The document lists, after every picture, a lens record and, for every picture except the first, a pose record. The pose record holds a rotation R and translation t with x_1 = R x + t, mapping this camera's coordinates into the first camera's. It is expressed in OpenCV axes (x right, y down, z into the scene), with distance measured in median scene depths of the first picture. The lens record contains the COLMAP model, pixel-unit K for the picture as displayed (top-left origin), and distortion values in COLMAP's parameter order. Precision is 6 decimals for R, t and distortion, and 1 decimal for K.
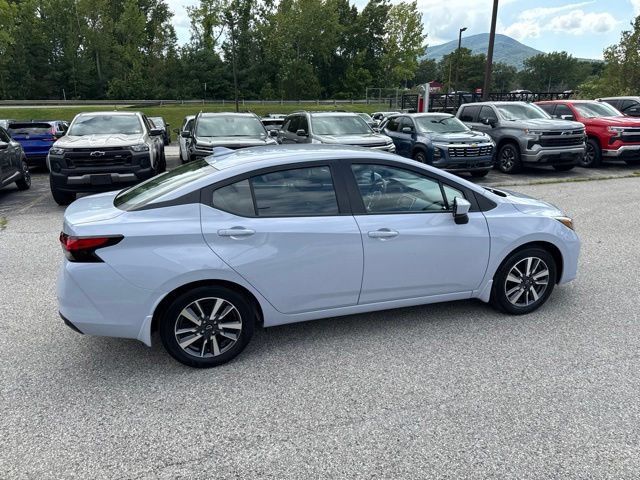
lens RADIAL K [[454.2, 0, 324.6], [0, 454.2, 239.4], [0, 0, 1]] dist [0.032911, -0.039038]
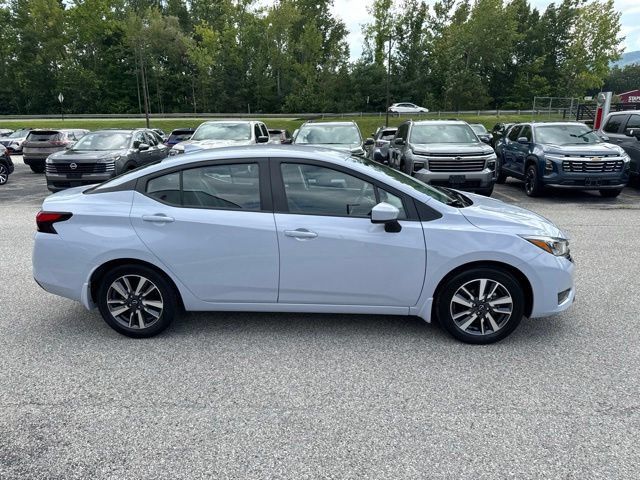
lens RADIAL K [[454.2, 0, 324.6], [0, 454.2, 239.4], [0, 0, 1]] dist [0.032911, -0.039038]
pose [[0.933386, 0.091350, -0.347053, 0.208054], [-0.100181, 0.994941, -0.007551, 0.000622], [0.344607, 0.041816, 0.937815, 0.036323]]
